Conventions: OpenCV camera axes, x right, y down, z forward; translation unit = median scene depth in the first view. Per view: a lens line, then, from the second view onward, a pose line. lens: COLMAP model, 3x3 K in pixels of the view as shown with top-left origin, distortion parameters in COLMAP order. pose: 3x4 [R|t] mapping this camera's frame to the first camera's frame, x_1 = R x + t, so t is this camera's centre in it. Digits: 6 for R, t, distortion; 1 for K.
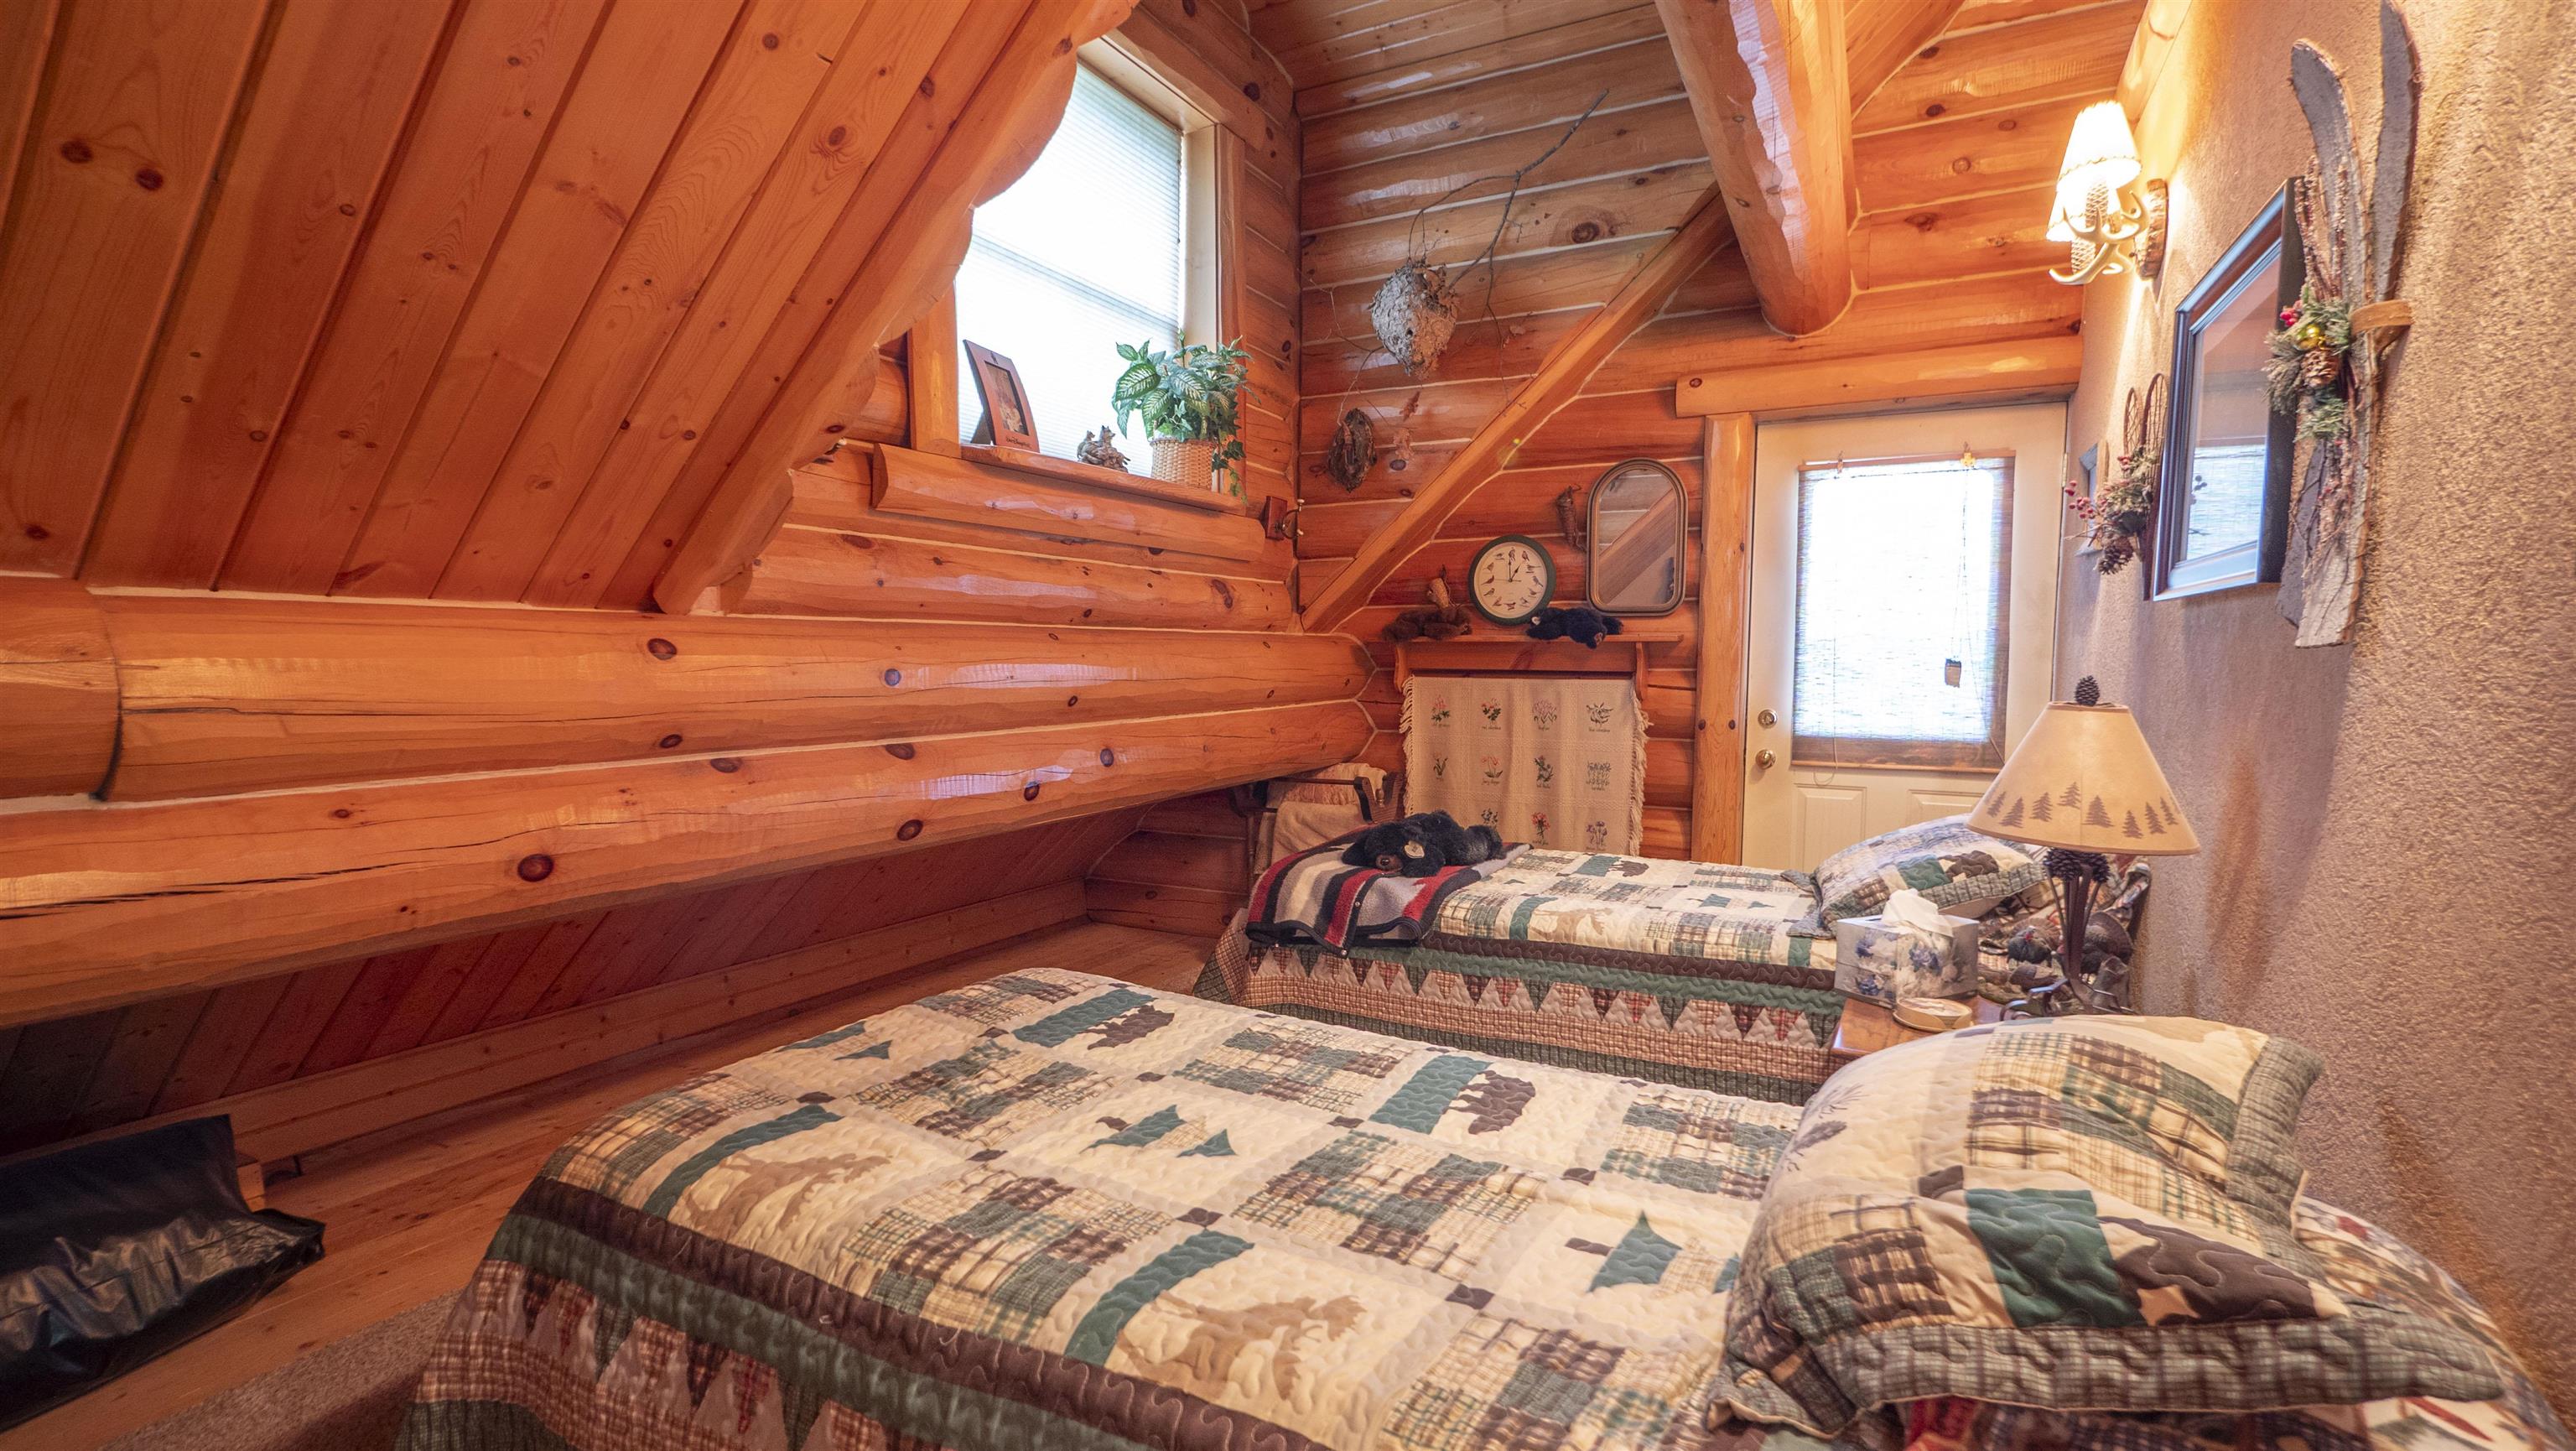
lens RADIAL K [[1121.6, 0, 1298.4], [0, 1121.6, 722.5], [0, 0, 1]] dist [-0.007266, 0.001449]
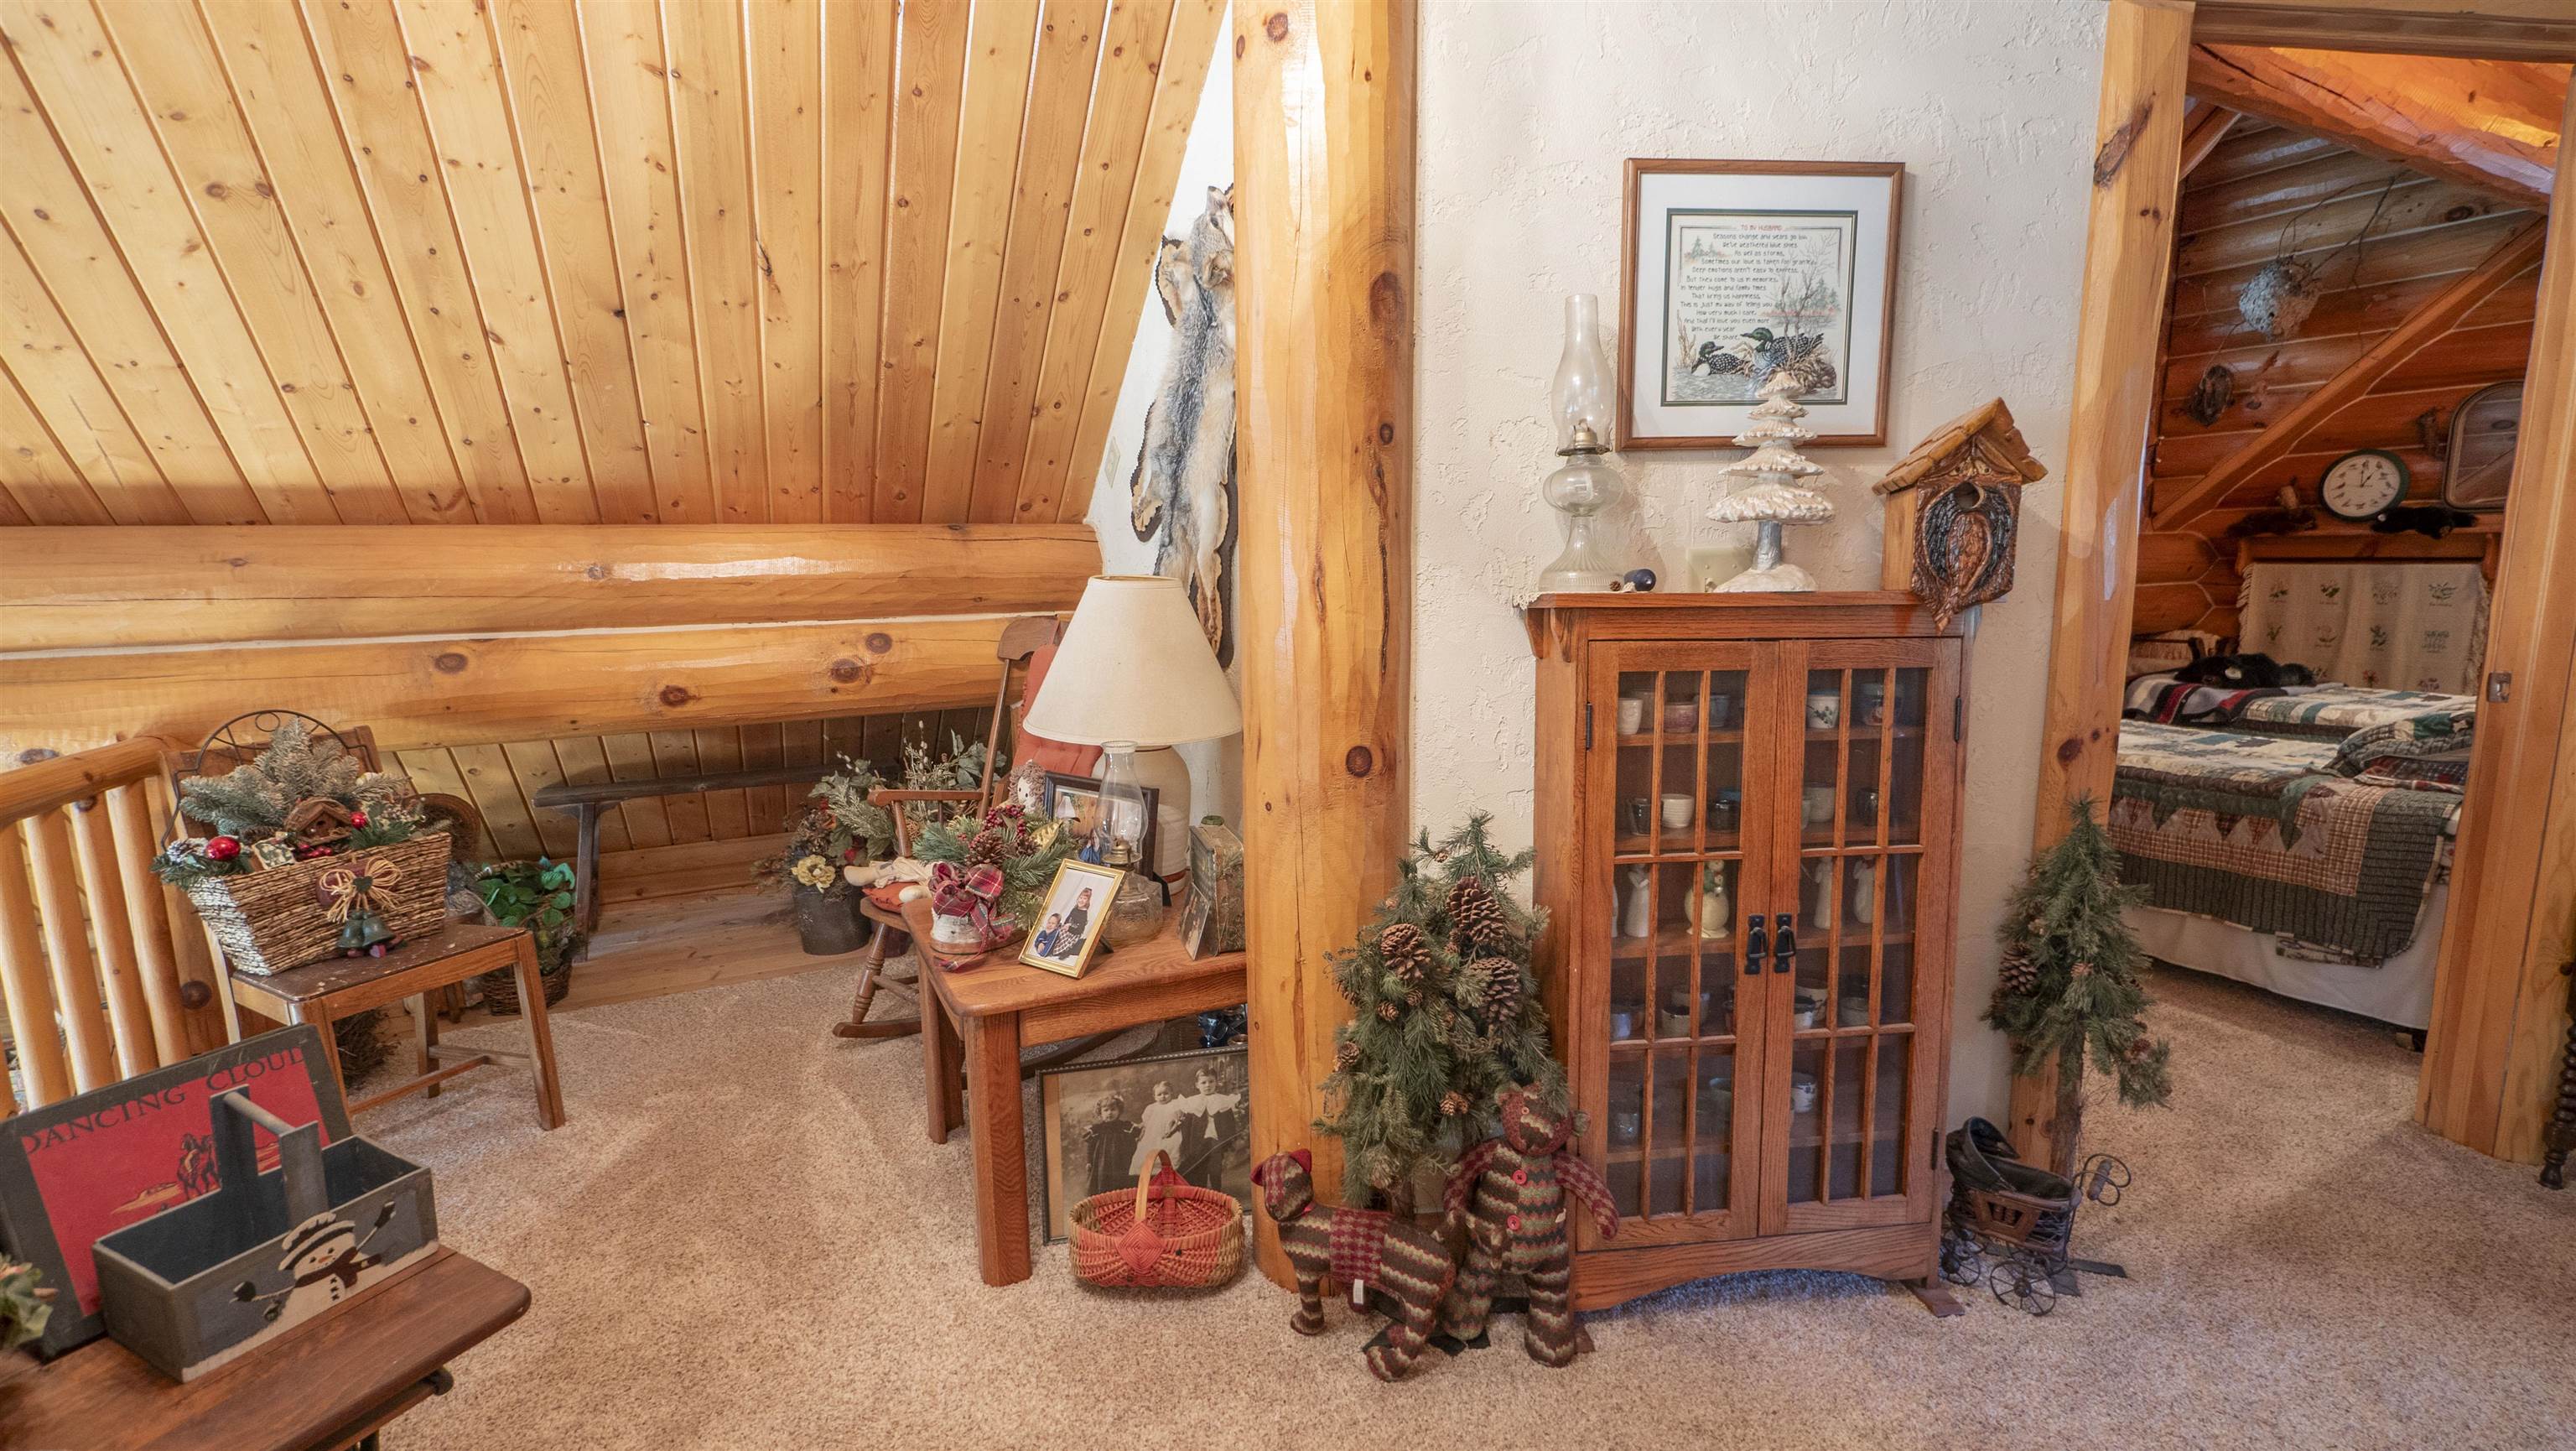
lens RADIAL K [[1121.6, 0, 1295.5], [0, 1121.6, 735.4], [0, 0, 1]] dist [-0.007266, 0.001449]
pose [[0.809218, 0.078552, -0.582233, -0.031045], [-0.021048, 0.994261, 0.104887, 0.048859], [0.587131, -0.072621, 0.806228, -0.777774]]
